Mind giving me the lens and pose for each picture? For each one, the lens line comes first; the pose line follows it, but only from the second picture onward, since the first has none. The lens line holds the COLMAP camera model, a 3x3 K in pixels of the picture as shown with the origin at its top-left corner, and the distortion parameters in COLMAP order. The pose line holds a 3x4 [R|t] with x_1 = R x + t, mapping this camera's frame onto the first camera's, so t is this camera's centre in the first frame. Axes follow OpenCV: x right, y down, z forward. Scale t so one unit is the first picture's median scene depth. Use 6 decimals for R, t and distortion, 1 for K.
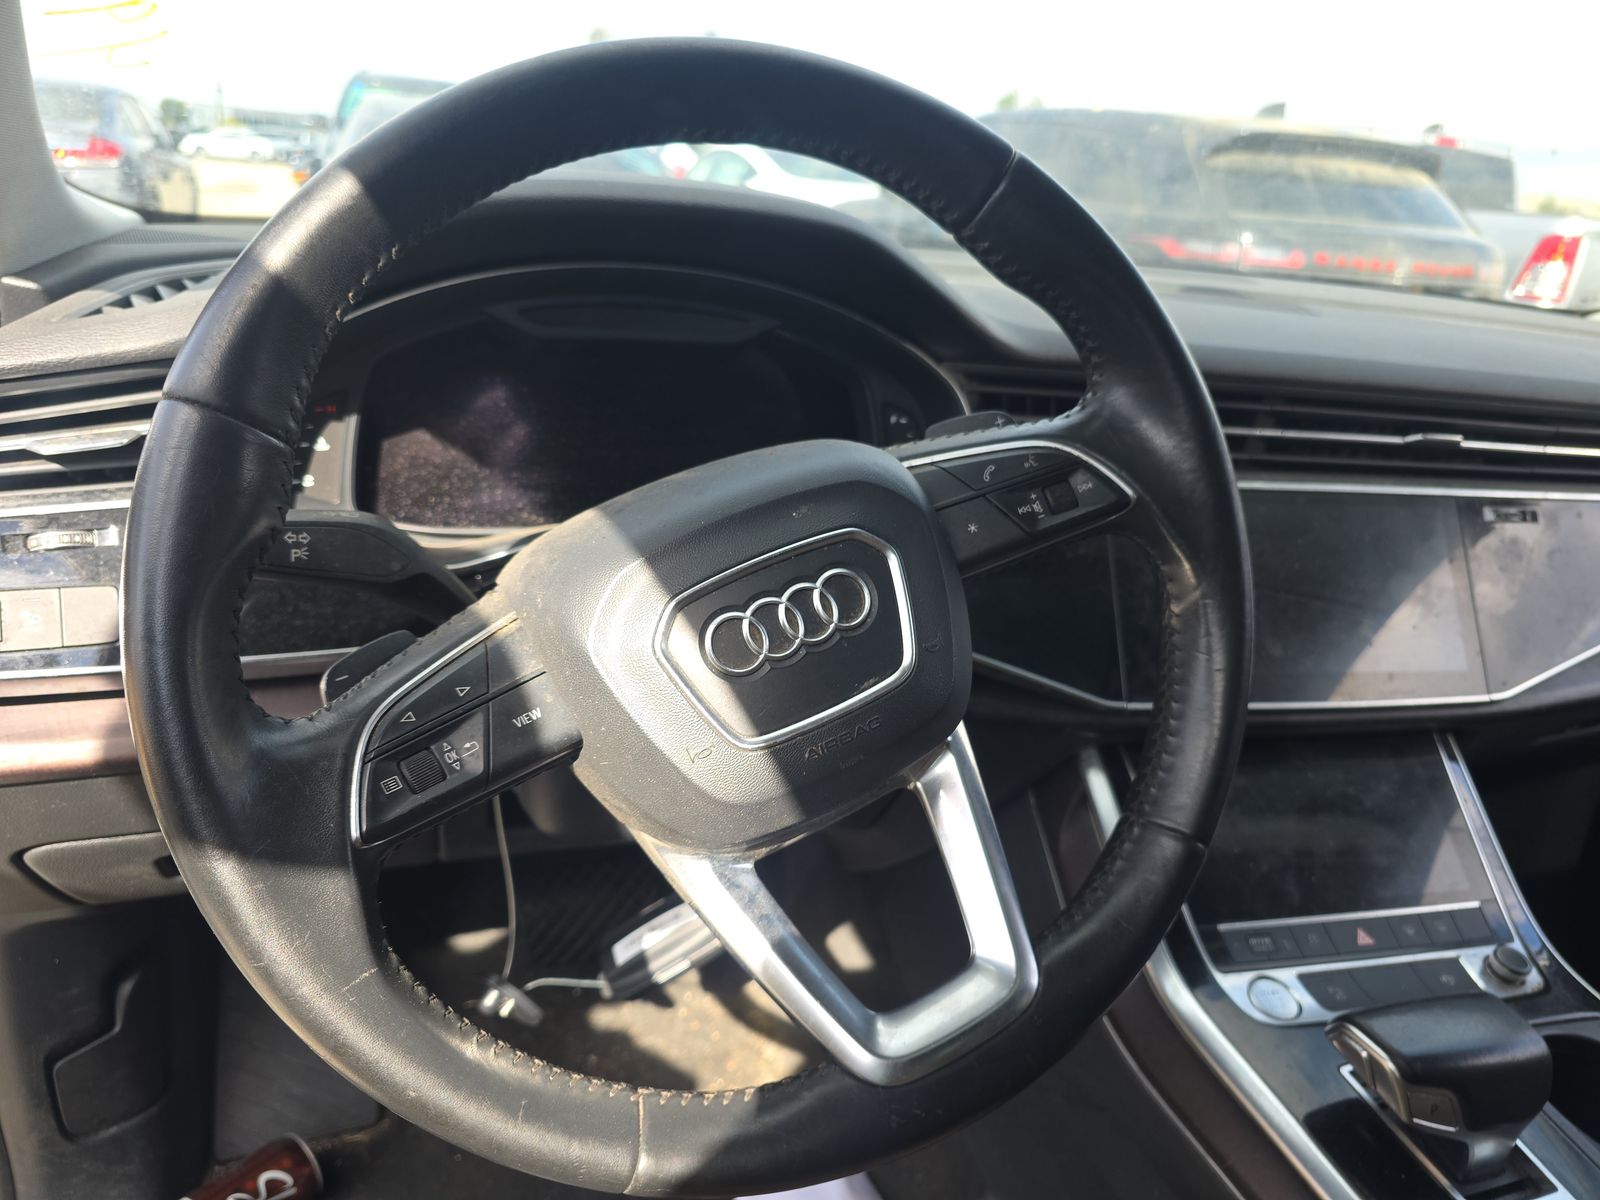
lens RADIAL K [[1083.6, 0, 789.6], [0, 1083.6, 634.3], [0, 0, 1]] dist [0.040743, -0.042752]
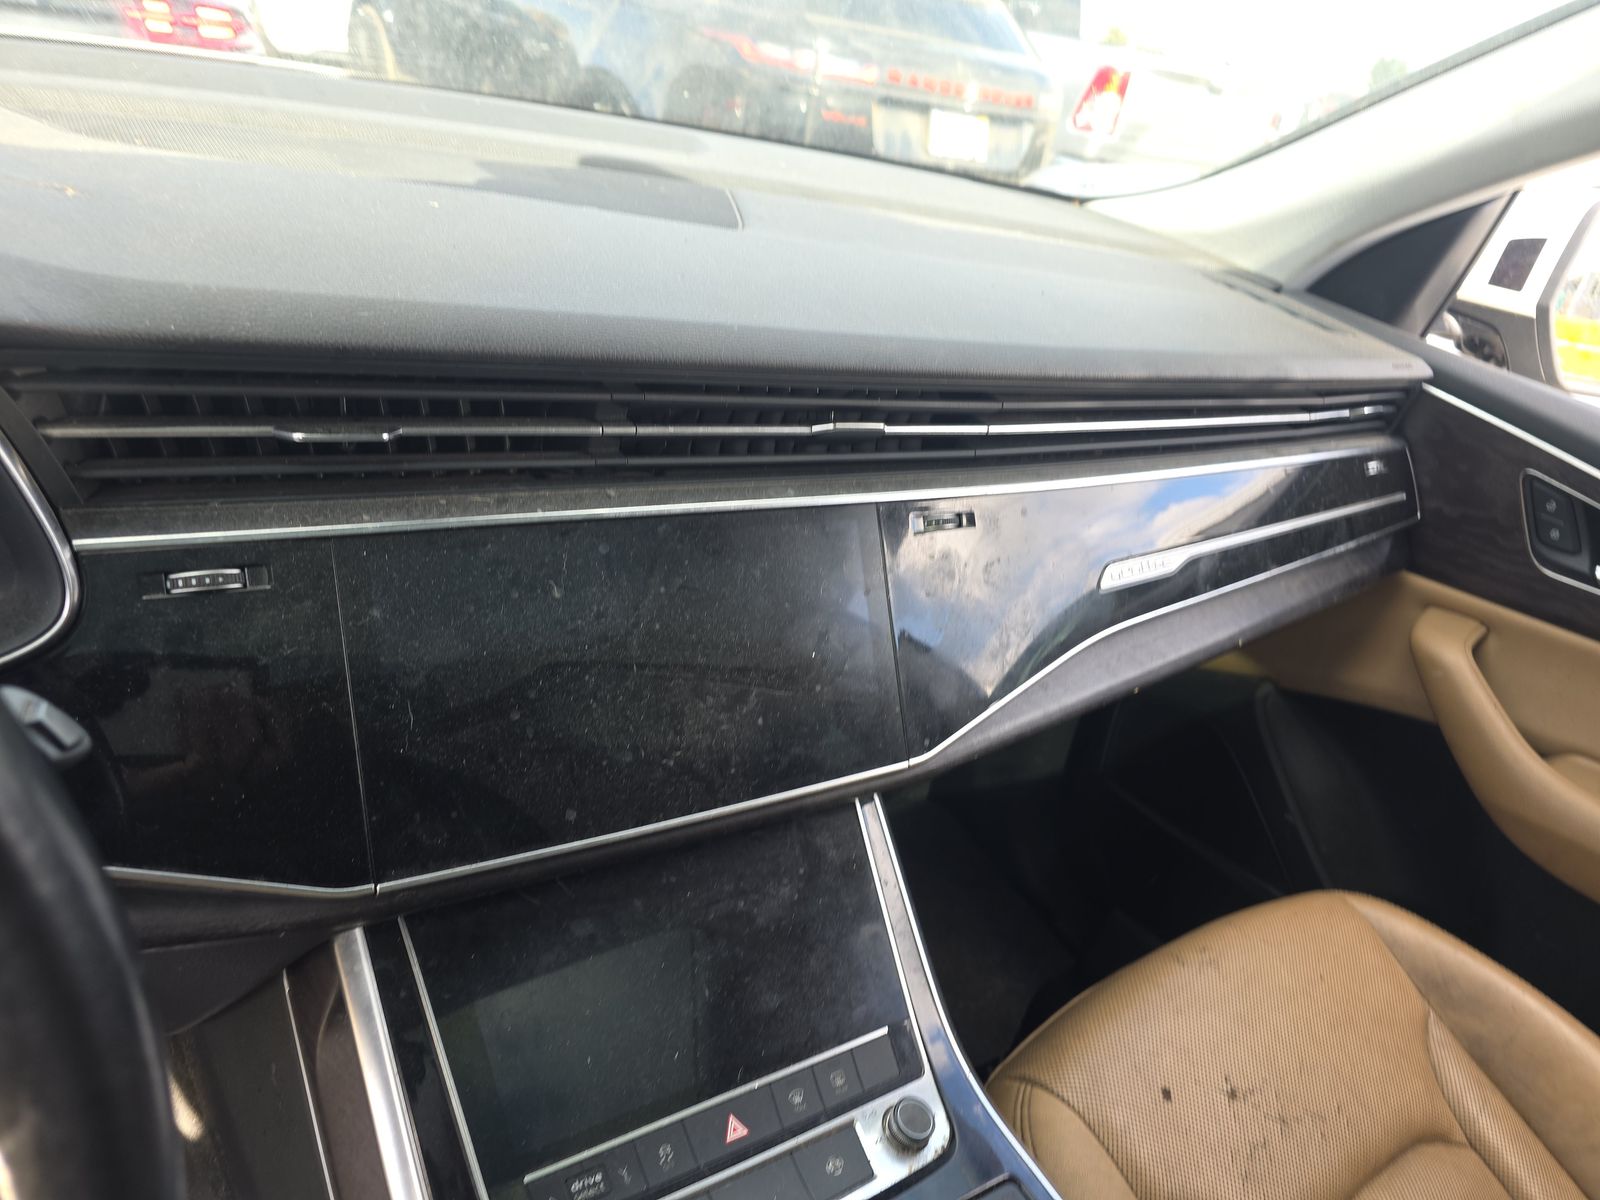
lens RADIAL K [[1083.6, 0, 795.7], [0, 1083.6, 586.4], [0, 0, 1]] dist [0.040743, -0.042752]
pose [[0.943369, -0.052227, 0.327610, 0.303984], [0.004512, 0.989459, 0.144745, -0.175848], [-0.331716, -0.135070, 0.933660, 0.305314]]
